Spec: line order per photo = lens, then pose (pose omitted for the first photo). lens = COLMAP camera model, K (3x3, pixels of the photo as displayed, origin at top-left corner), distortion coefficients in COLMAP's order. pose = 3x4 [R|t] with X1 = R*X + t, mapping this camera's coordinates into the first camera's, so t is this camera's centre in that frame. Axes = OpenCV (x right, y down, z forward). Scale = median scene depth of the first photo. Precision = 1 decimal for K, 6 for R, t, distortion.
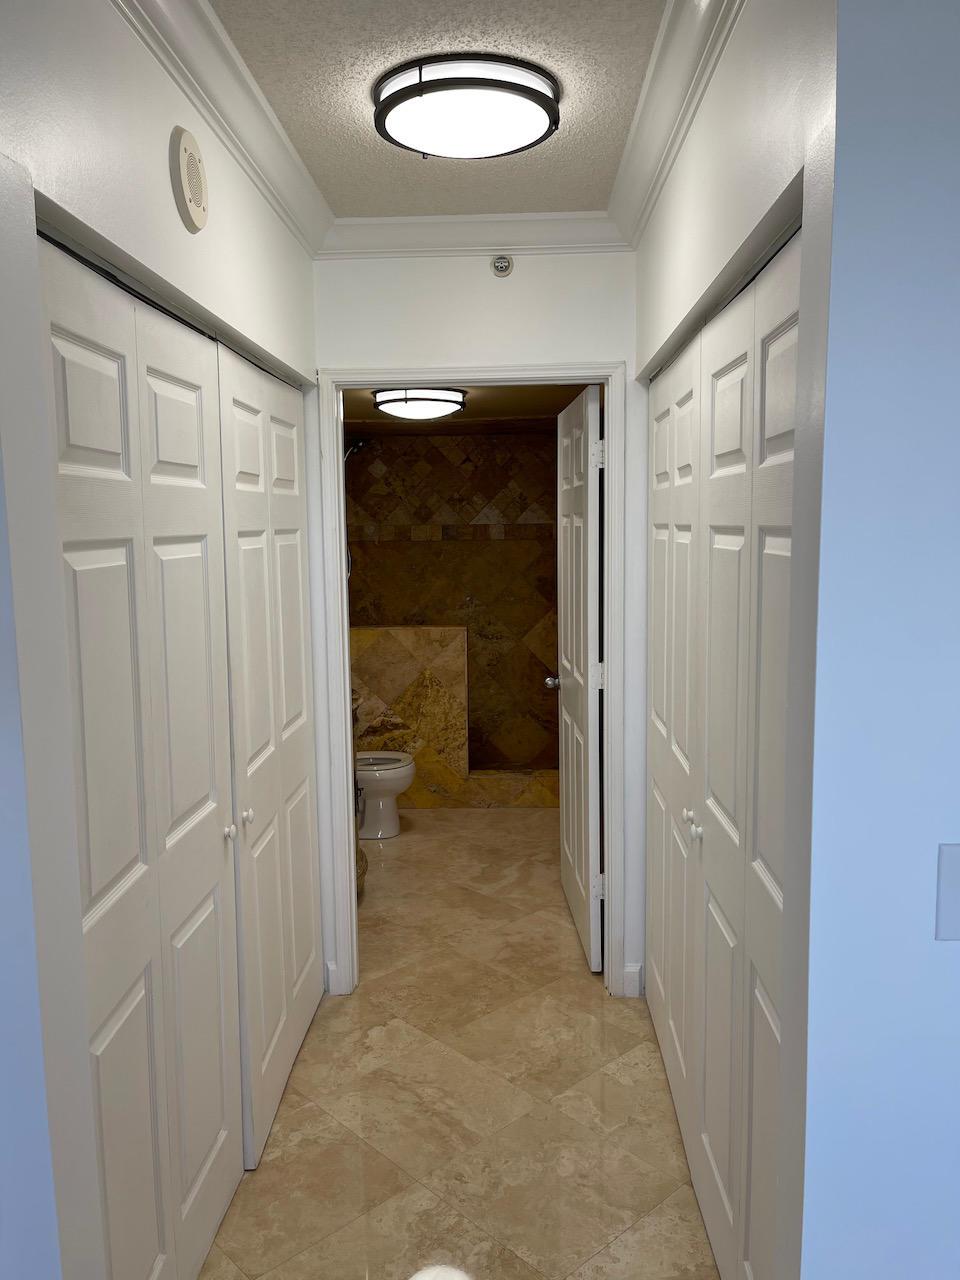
lens RADIAL K [[960.4, 0, 481.2], [0, 960.4, 644.7], [0, 0, 1]] dist [0.081106, -0.108812]
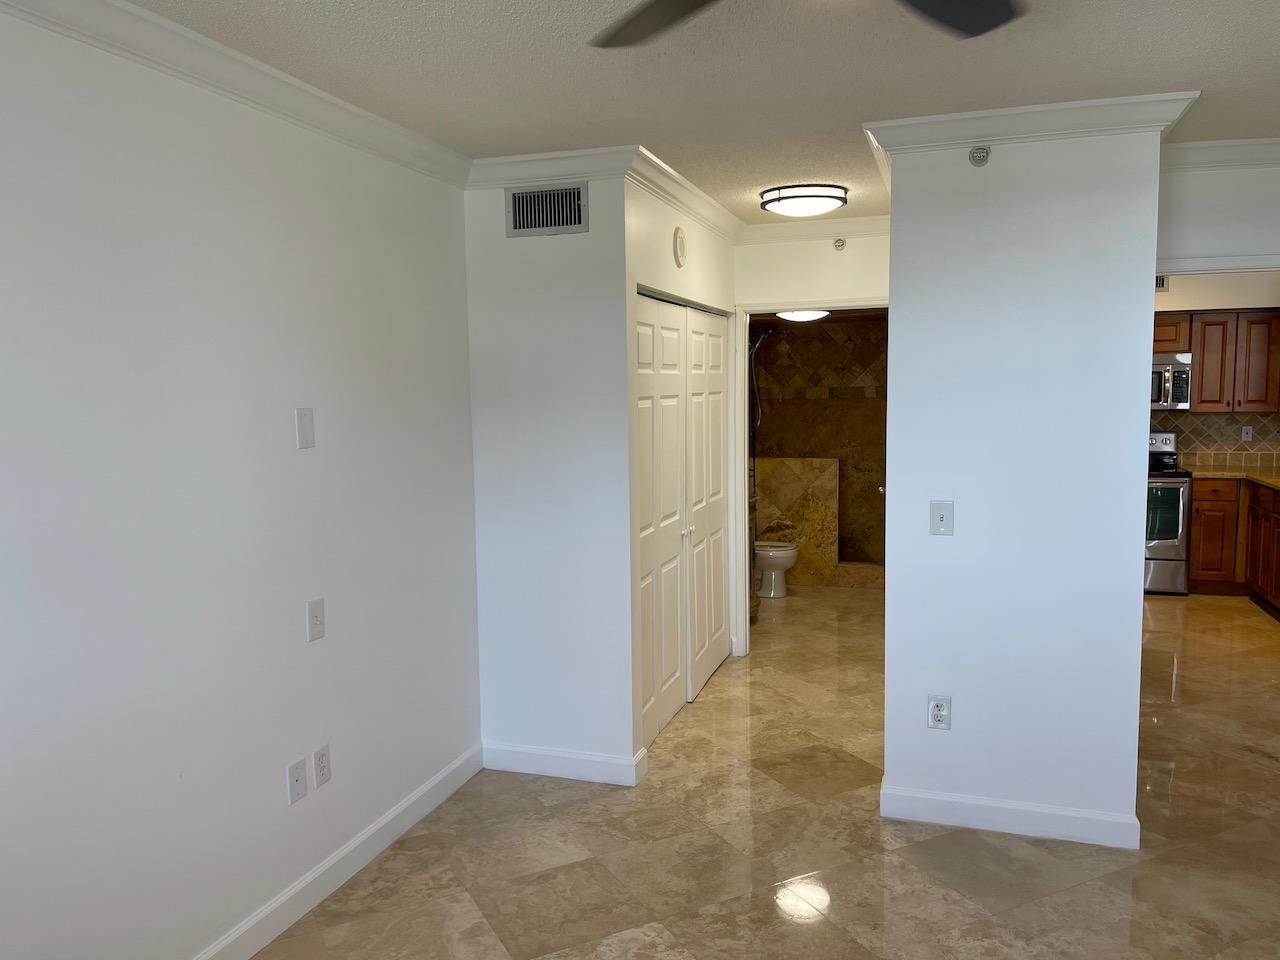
lens RADIAL K [[960.4, 0, 640.0], [0, 960.4, 484.2], [0, 0, 1]] dist [0.081106, -0.108812]
pose [[0.960747, 0.026285, -0.276178, 0.155191], [-0.032064, 0.999351, -0.016429, 0.083110], [0.275567, 0.024639, 0.960966, -0.724081]]
